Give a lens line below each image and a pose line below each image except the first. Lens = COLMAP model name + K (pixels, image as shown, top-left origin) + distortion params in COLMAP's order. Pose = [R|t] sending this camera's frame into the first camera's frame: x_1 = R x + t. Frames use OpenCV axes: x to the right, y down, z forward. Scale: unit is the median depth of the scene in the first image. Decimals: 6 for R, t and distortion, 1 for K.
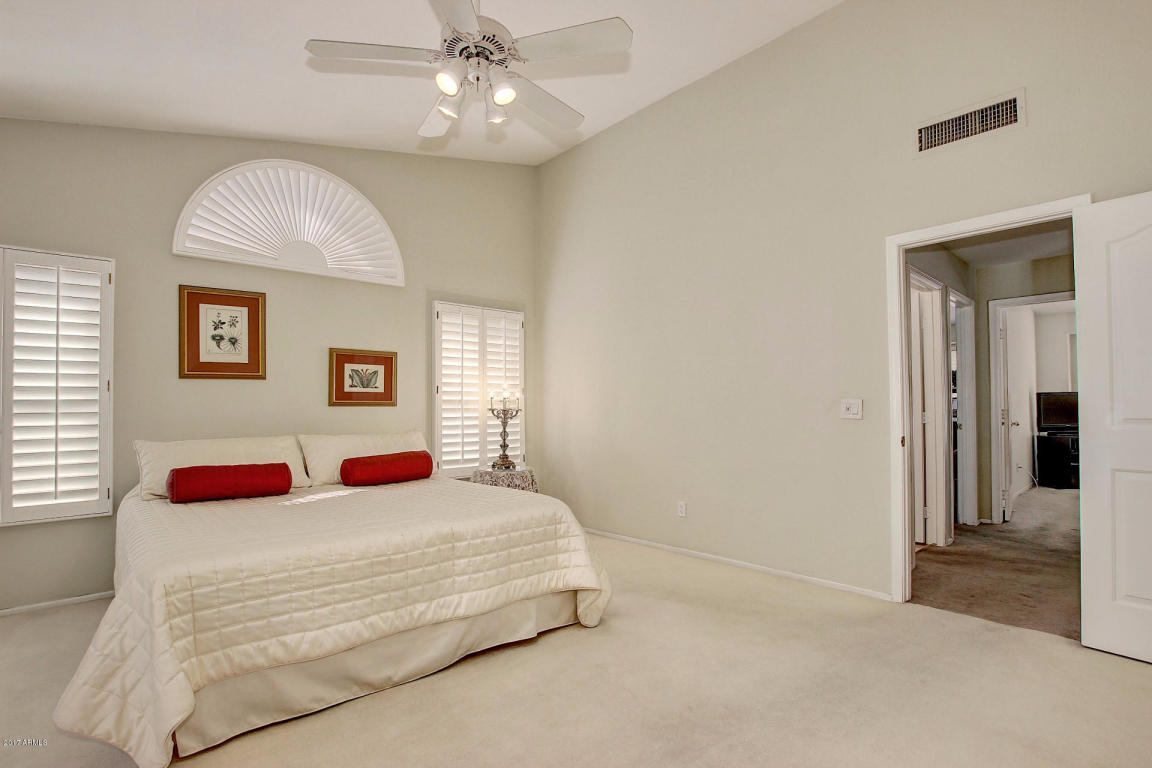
lens RADIAL K [[538.4, 0, 571.5], [0, 538.4, 386.8], [0, 0, 1]] dist [-0.022728, -0.000942]
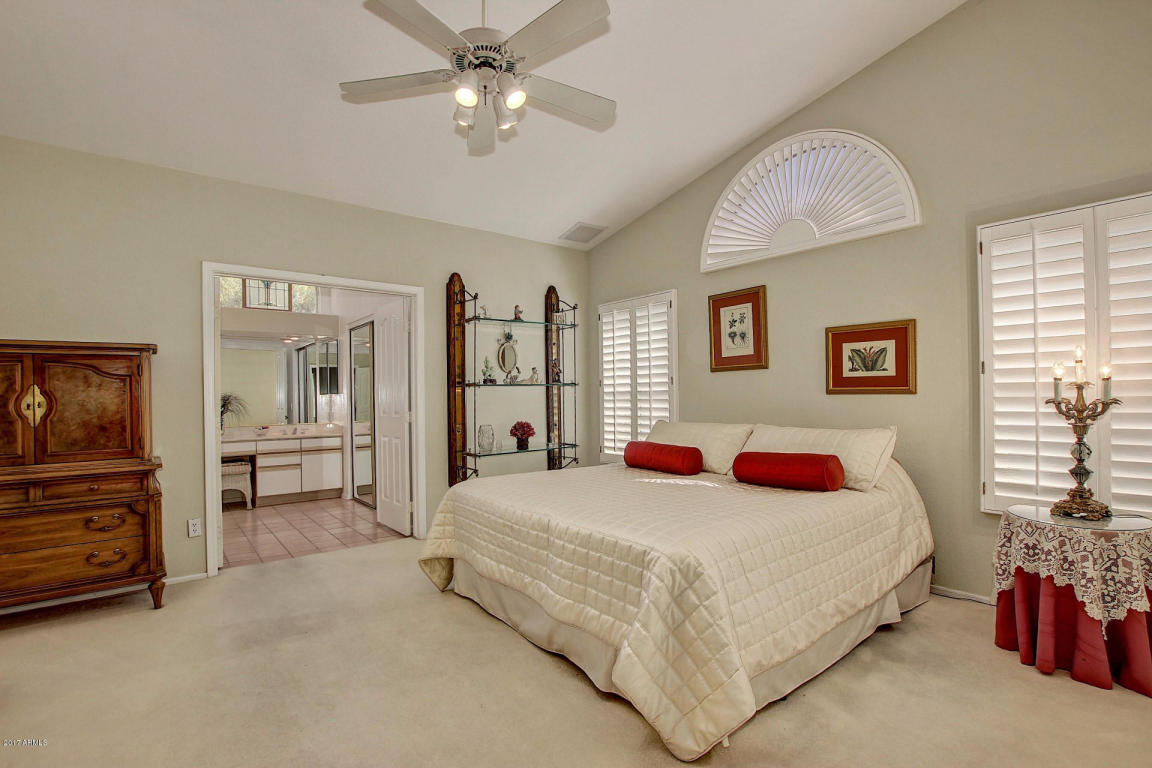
lens RADIAL K [[538.4, 0, 567.9], [0, 538.4, 391.0], [0, 0, 1]] dist [-0.022728, -0.000942]
pose [[-0.051298, -0.001083, -0.998683, 0.436800], [0.046669, 0.998904, -0.003481, 0.013608], [0.997592, -0.046786, -0.051191, 0.606468]]
